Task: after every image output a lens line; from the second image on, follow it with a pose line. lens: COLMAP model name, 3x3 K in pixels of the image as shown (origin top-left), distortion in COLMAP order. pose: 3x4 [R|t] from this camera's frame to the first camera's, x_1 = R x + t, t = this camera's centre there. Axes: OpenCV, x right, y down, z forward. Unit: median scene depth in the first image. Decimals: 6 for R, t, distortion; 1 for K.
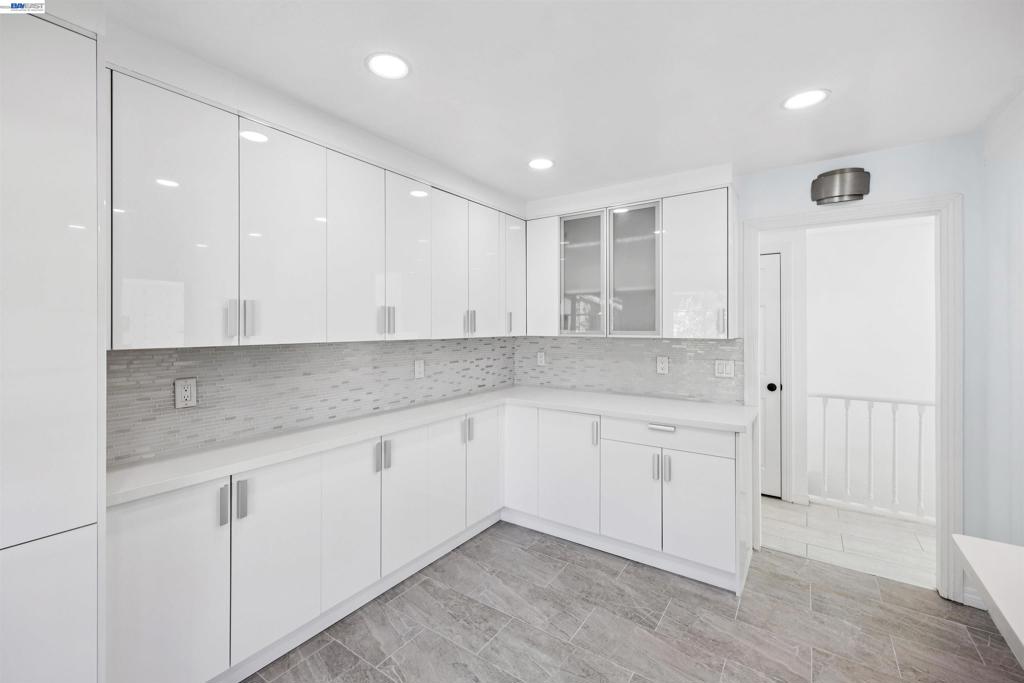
lens RADIAL K [[435.9, 0, 513.5], [0, 435.9, 324.1], [0, 0, 1]] dist [0.001529, 0.000103]
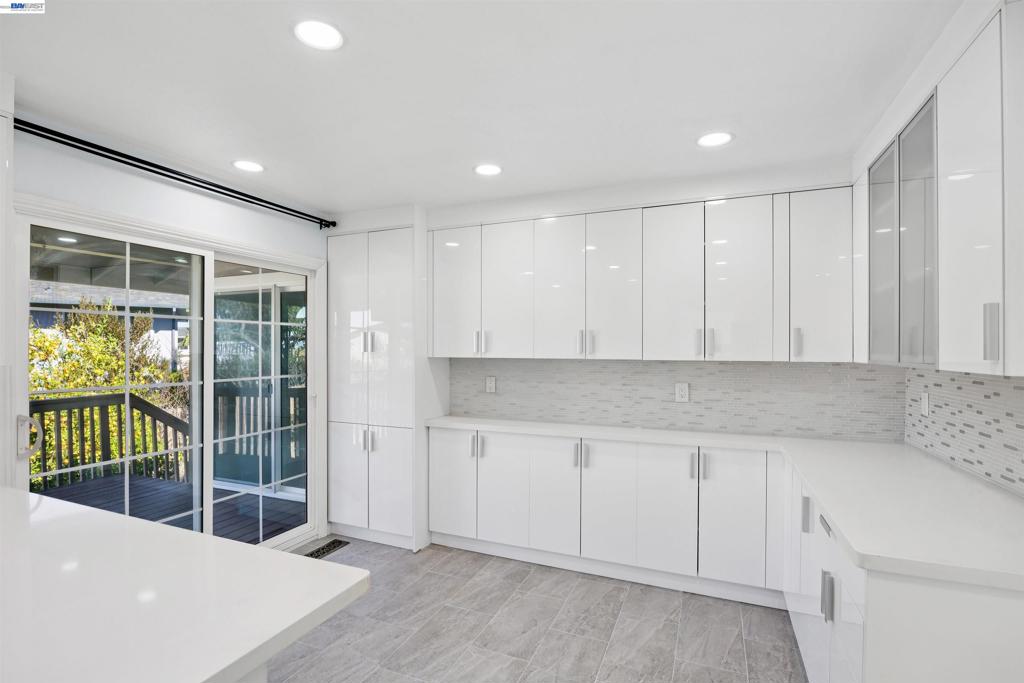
lens RADIAL K [[499.6, 0, 490.1], [0, 499.6, 350.8], [0, 0, 1]] dist [-0.017287, 0.000152]
pose [[0.178437, 0.006862, -0.983927, 0.945946], [0.003030, 0.999967, 0.007524, 0.004262], [0.983947, -0.004324, 0.178410, 0.485324]]
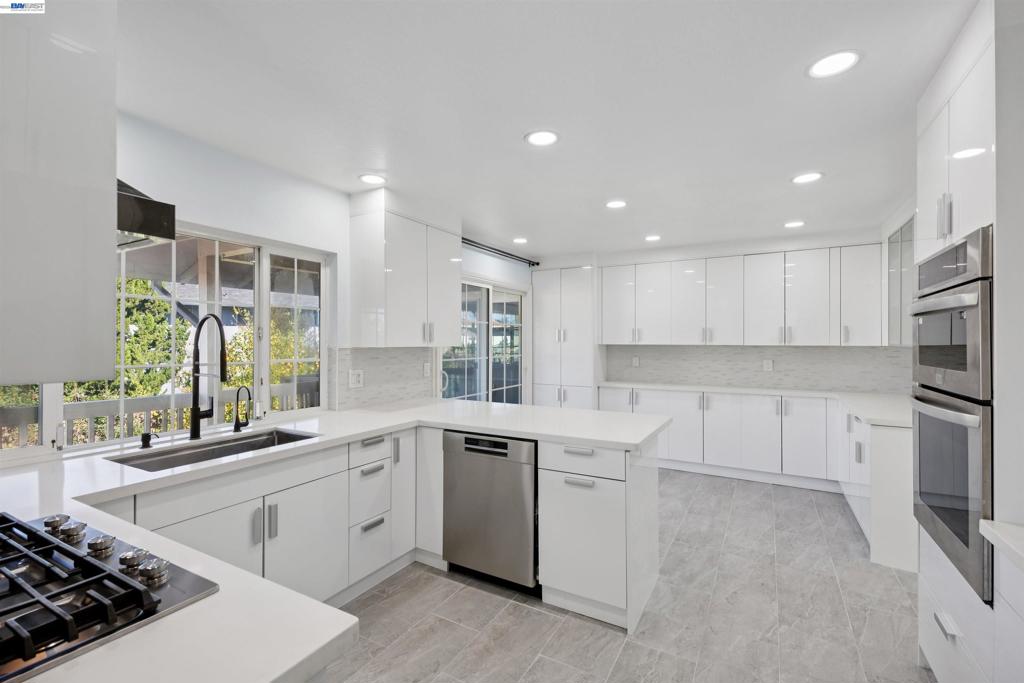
lens RADIAL K [[472.4, 0, 478.5], [0, 472.4, 340.9], [0, 0, 1]] dist [0.018814, -0.000265]
pose [[0.055724, 0.004804, -0.998435, 1.717974], [0.007126, 0.999961, 0.005209, 0.001123], [0.998421, -0.007405, 0.055687, -0.140397]]
